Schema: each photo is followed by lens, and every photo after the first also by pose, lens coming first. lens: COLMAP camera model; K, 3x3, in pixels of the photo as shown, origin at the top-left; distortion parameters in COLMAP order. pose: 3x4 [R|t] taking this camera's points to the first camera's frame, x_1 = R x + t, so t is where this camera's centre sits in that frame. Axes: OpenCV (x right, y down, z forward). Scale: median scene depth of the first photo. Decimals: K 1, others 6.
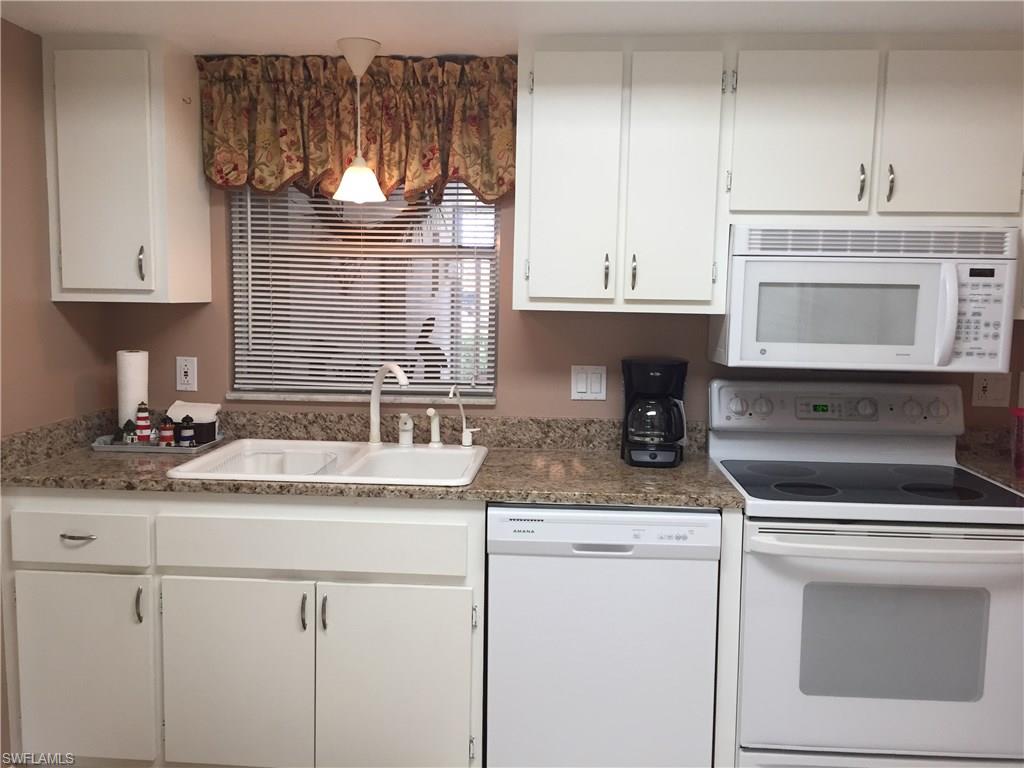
lens RADIAL K [[878.5, 0, 512.8], [0, 878.5, 379.9], [0, 0, 1]] dist [0.077334, -0.117599]
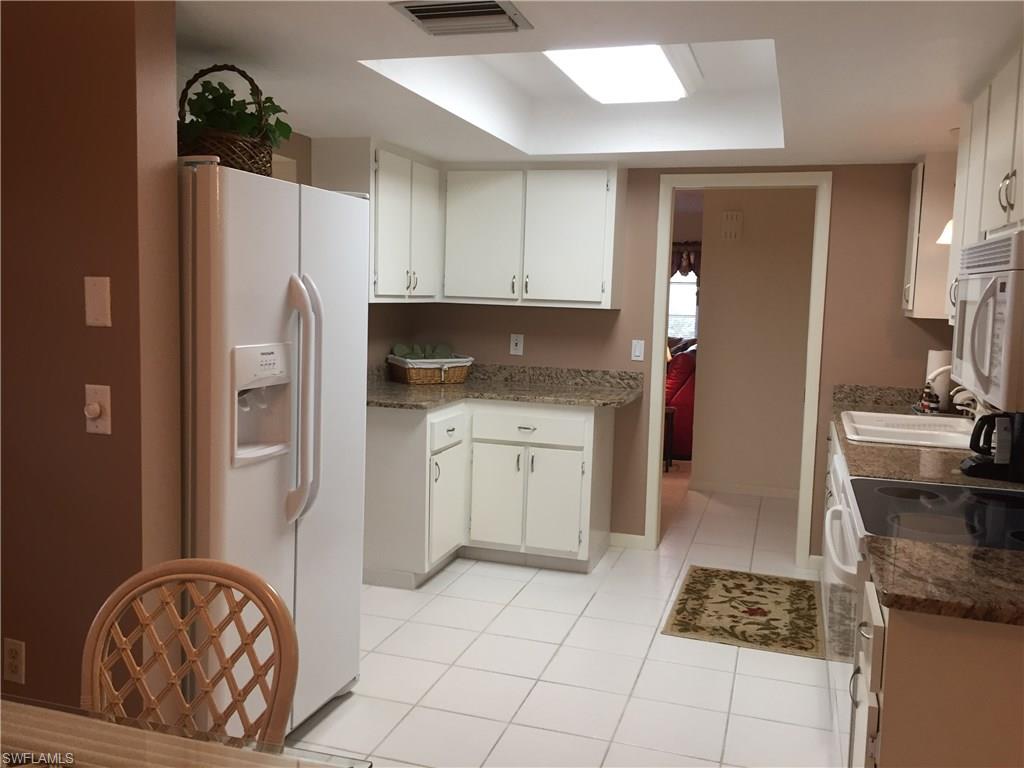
lens RADIAL K [[878.5, 0, 512.8], [0, 878.5, 379.9], [0, 0, 1]] dist [0.077334, -0.117599]
pose [[-0.254933, 0.075899, -0.963975, 1.266106], [-0.133335, 0.984632, 0.112787, -0.057666], [0.957722, 0.157284, -0.240895, 0.676136]]
